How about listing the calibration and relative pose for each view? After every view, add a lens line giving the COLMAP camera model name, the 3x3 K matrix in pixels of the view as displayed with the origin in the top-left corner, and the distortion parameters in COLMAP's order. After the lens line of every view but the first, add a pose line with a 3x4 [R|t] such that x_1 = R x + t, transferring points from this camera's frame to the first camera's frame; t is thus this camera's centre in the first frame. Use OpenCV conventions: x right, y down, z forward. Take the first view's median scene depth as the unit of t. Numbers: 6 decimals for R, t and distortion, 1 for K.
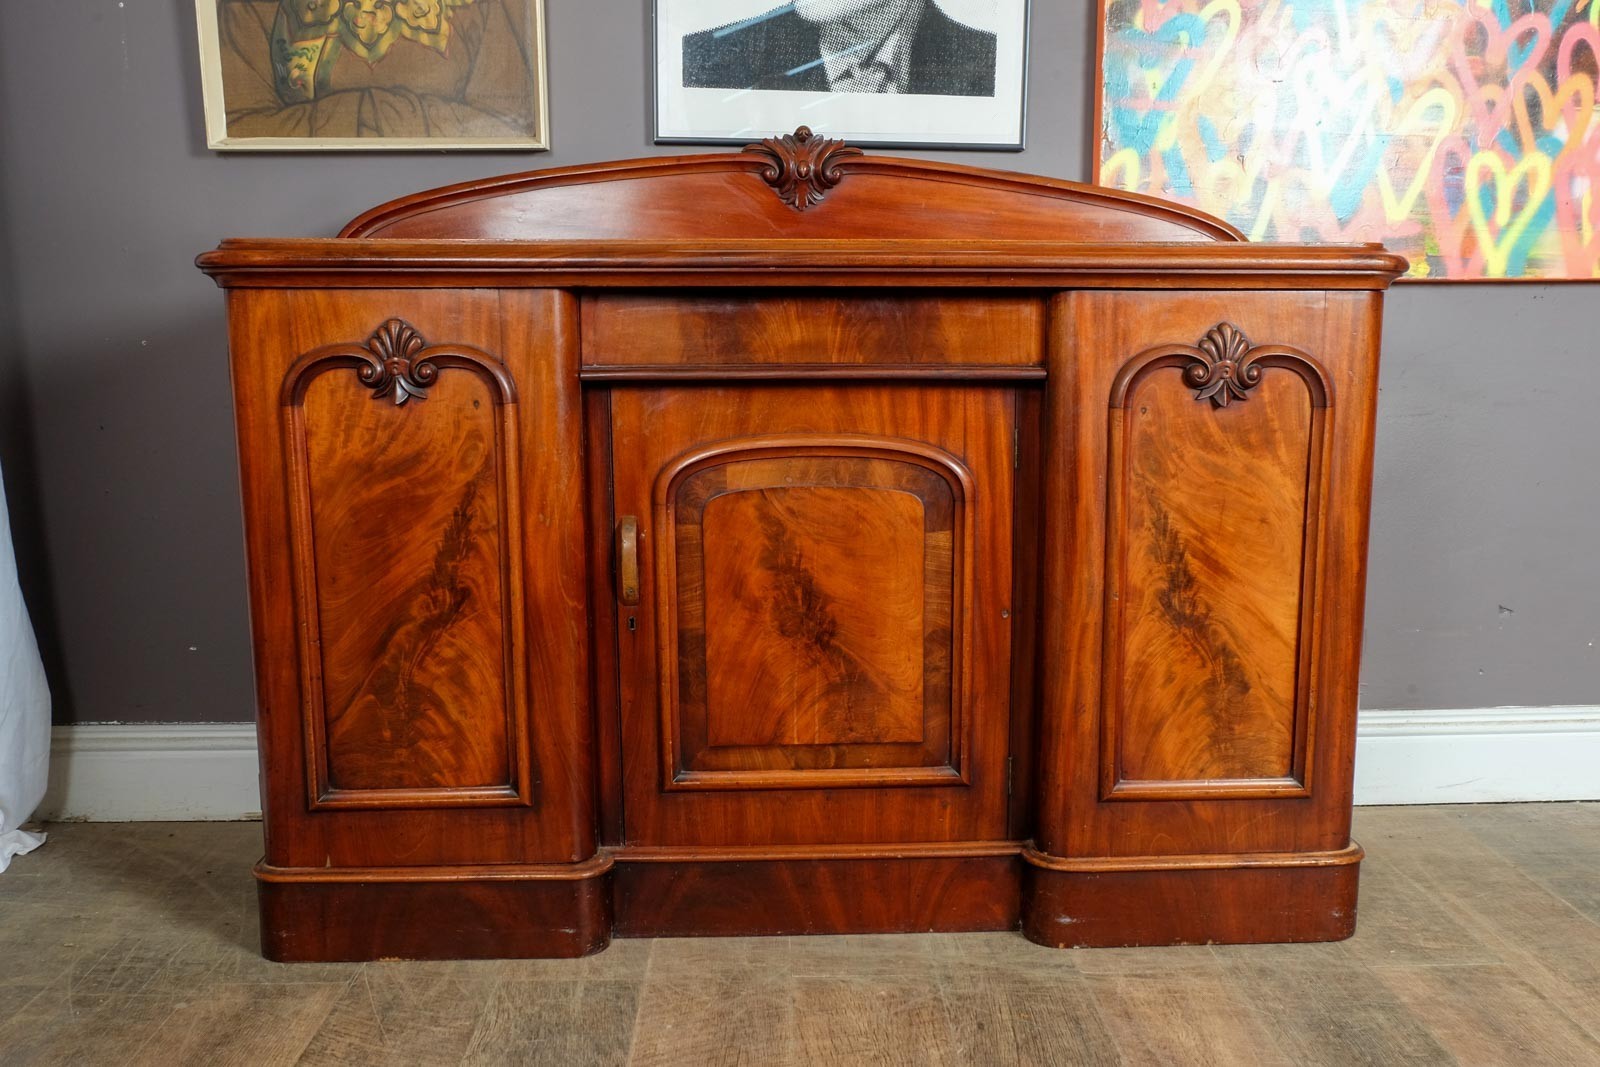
lens RADIAL K [[1432.2, 0, 826.0], [0, 1432.2, 586.4], [0, 0, 1]] dist [-0.015452, 0.008167]
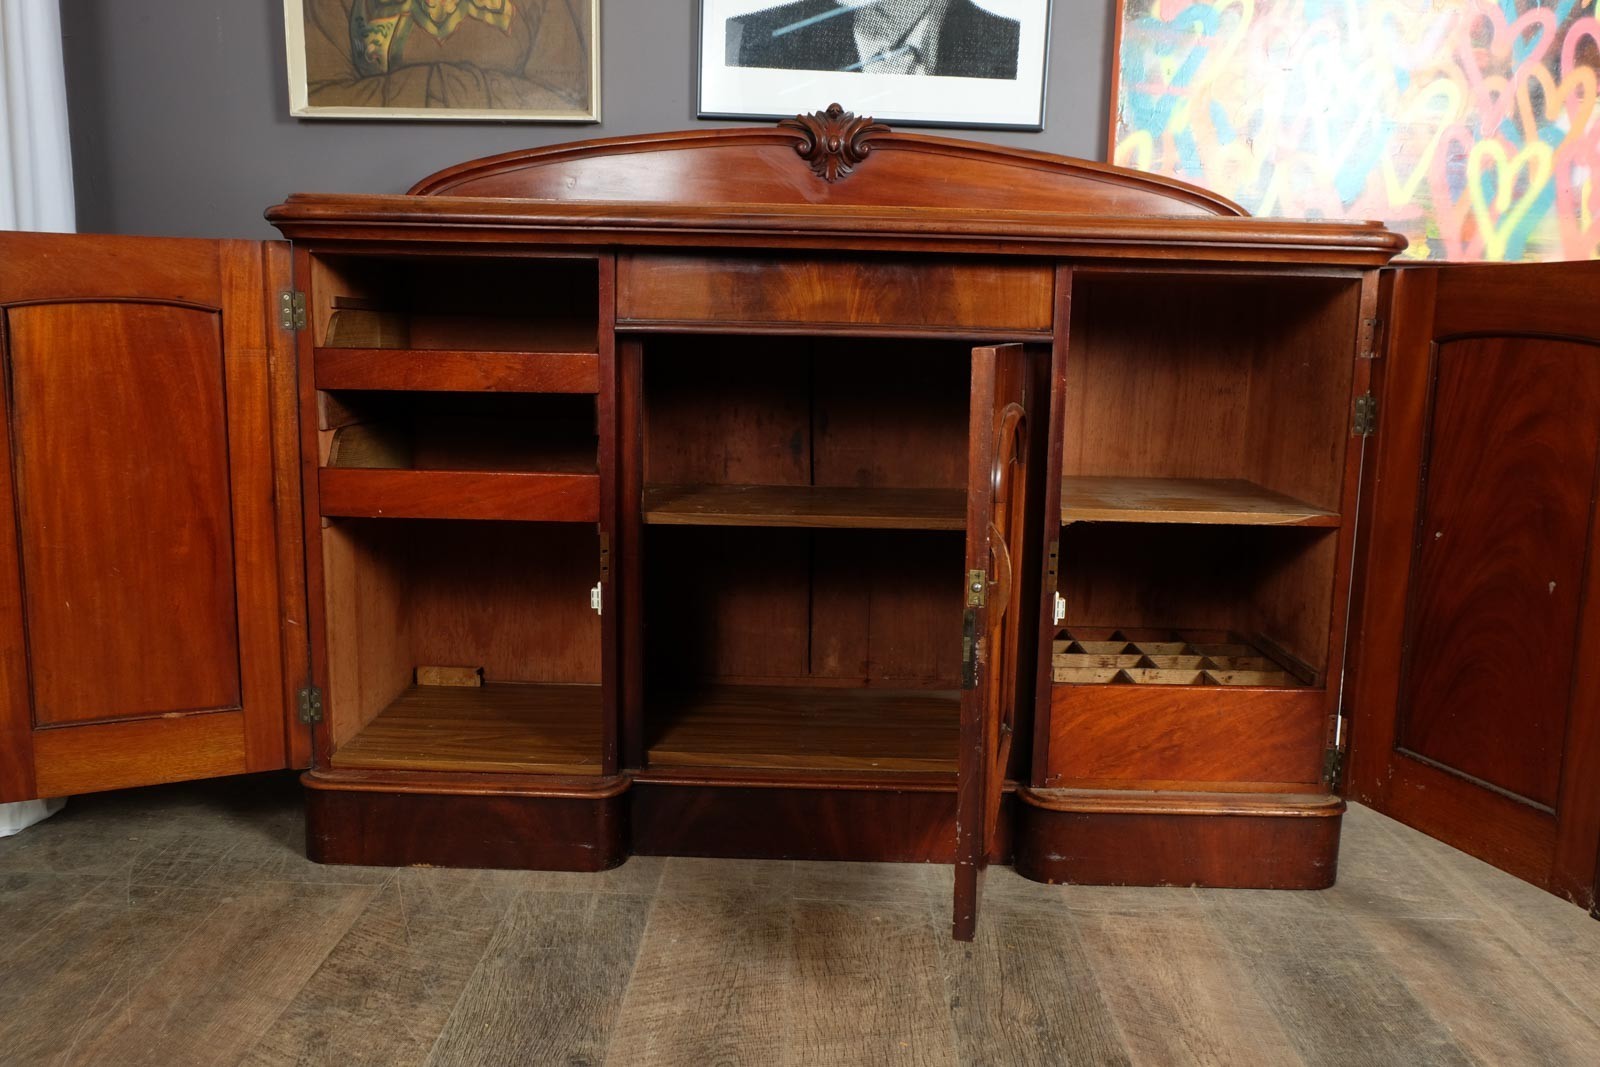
lens RADIAL K [[1298.5, 0, 799.5], [0, 1298.5, 536.7], [0, 0, 1]] dist [-0.018093, 0.015527]
pose [[0.998171, 0.033370, -0.050416, 0.019962], [-0.033543, 0.999434, -0.002593, 0.006060], [0.050301, 0.004280, 0.998725, 0.037147]]
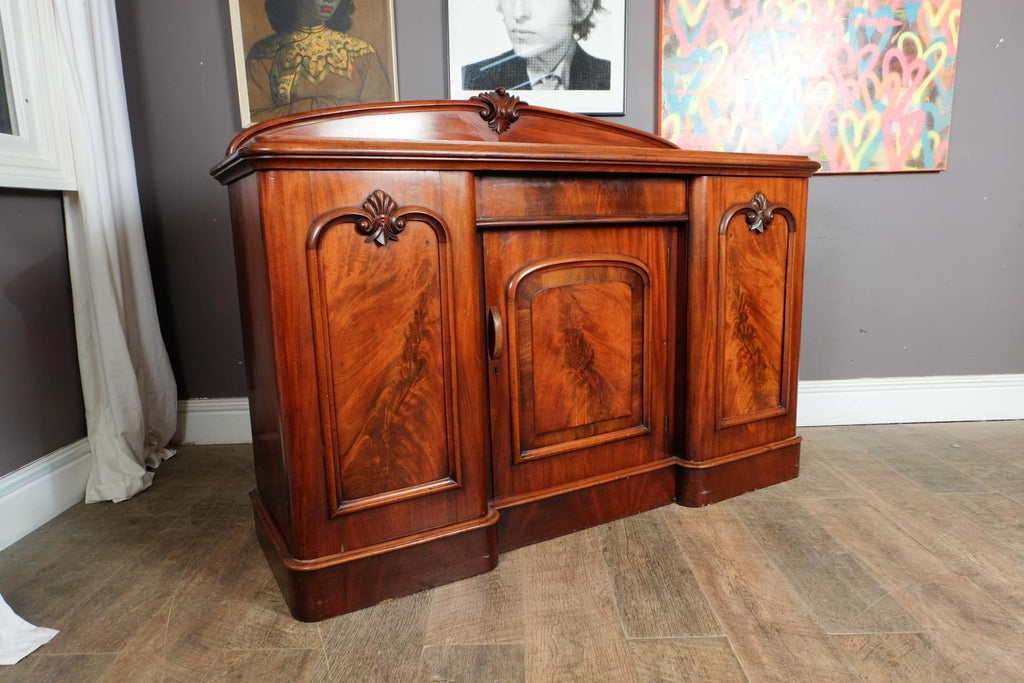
lens RADIAL K [[698.4, 0, 517.2], [0, 698.4, 344.0], [0, 0, 1]] dist [-0.042779, 0.030596]
pose [[0.999140, -0.021168, -0.035647, 0.011407], [0.021496, 0.999730, 0.008843, 0.020055], [0.035450, -0.009602, 0.999325, -0.031522]]
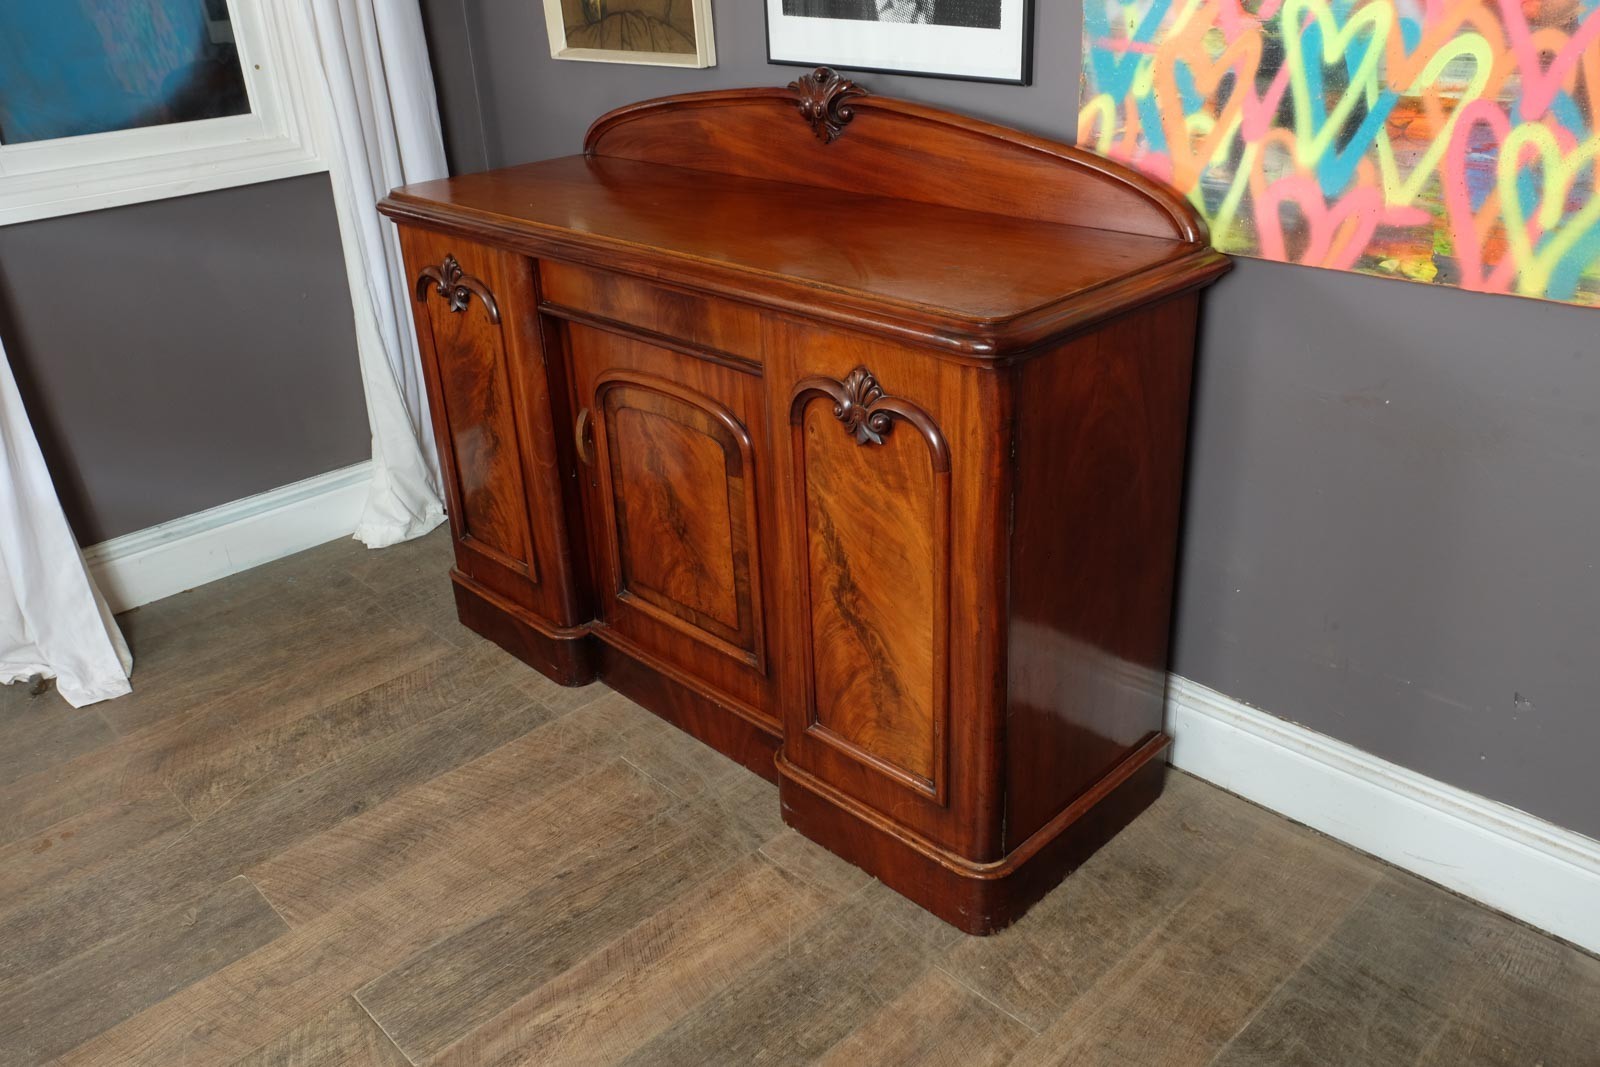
lens RADIAL K [[1298.5, 0, 803.9], [0, 1298.5, 537.6], [0, 0, 1]] dist [-0.018093, 0.015527]
pose [[0.661861, 0.298144, -0.687787, 0.891440], [-0.080920, 0.940560, 0.329847, -0.359167], [0.745247, -0.162657, 0.646645, 0.332532]]
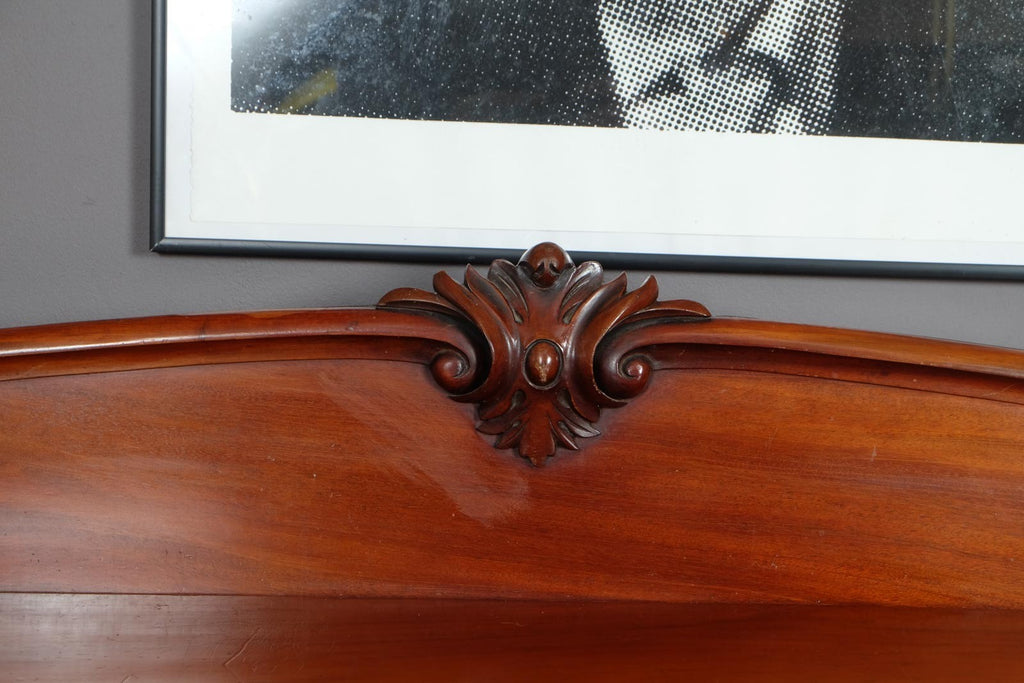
lens RADIAL K [[2172.2, 0, 513.7], [0, 2172.2, 340.4], [0, 0, 1]] dist [0.092457, 0.000000]
pose [[0.998826, 0.022698, -0.042796, 0.000009], [-0.026316, 0.995950, -0.085974, -0.289567], [0.040671, 0.086999, 0.995378, 0.523836]]
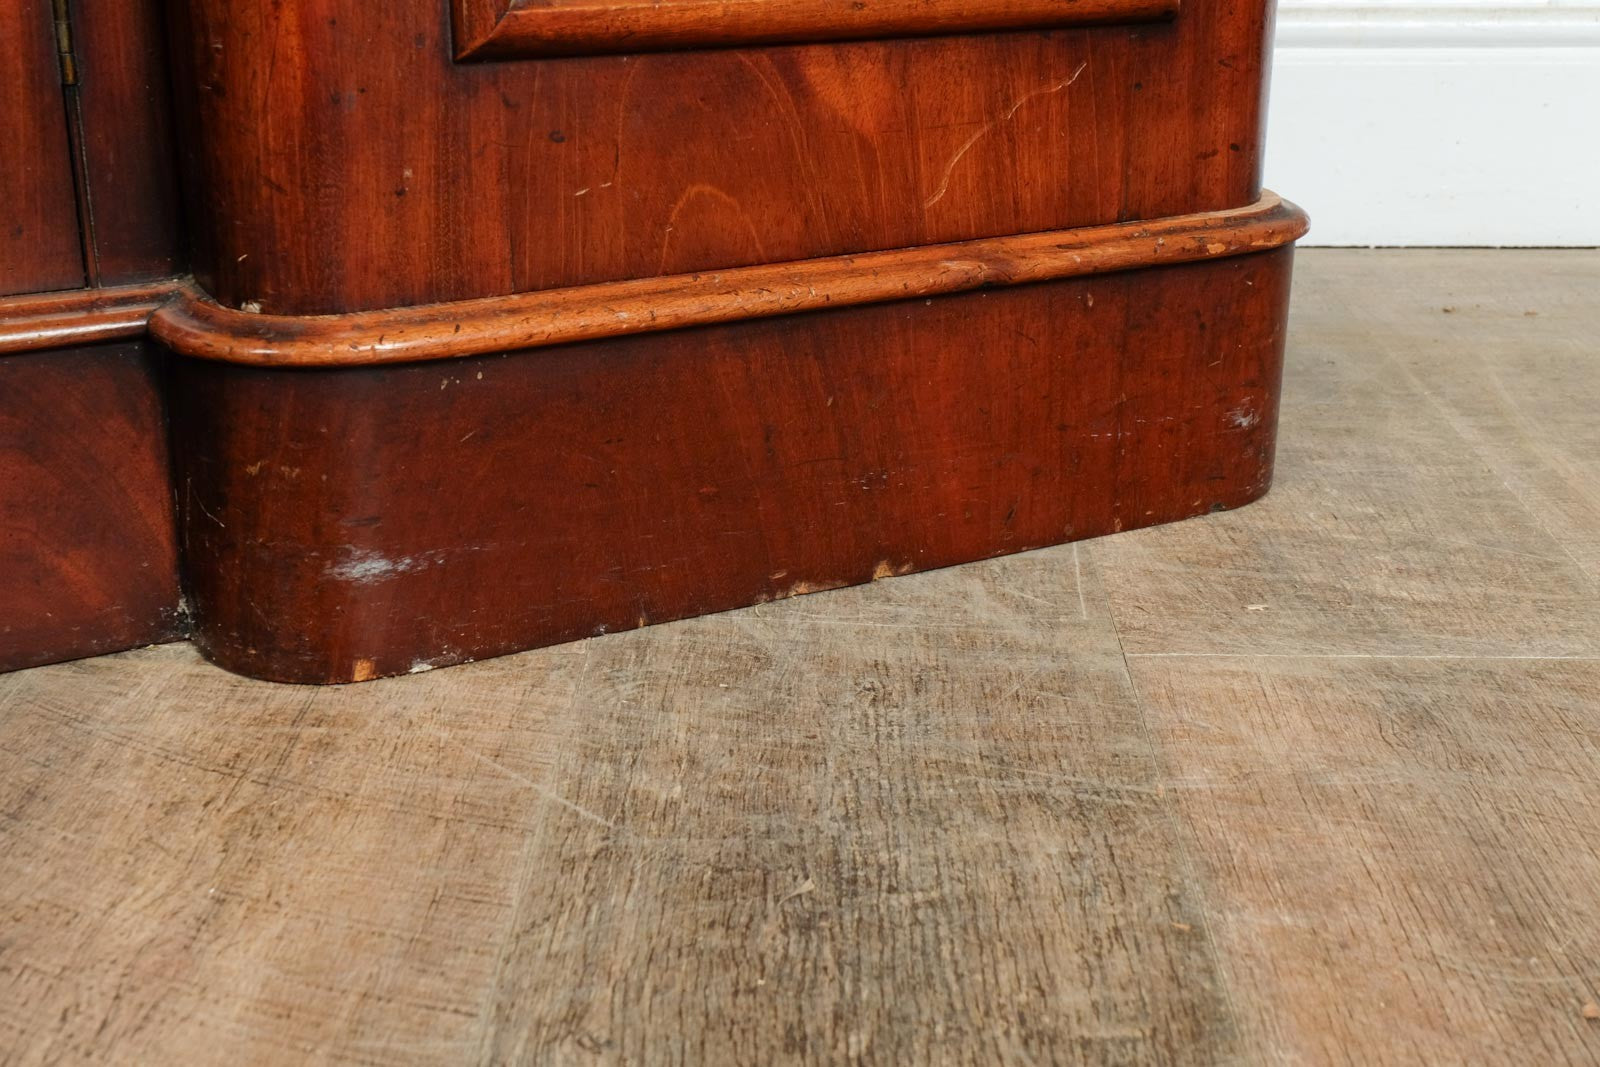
lens RADIAL K [[2102.4, 0, 815.3], [0, 2102.4, 540.0], [0, 0, 1]] dist [-0.029583, 0.000000]
pose [[0.998514, 0.025458, -0.048178, 0.335833], [-0.015883, 0.981735, 0.189590, 0.170015], [0.052124, -0.188544, 0.980681, 0.608884]]
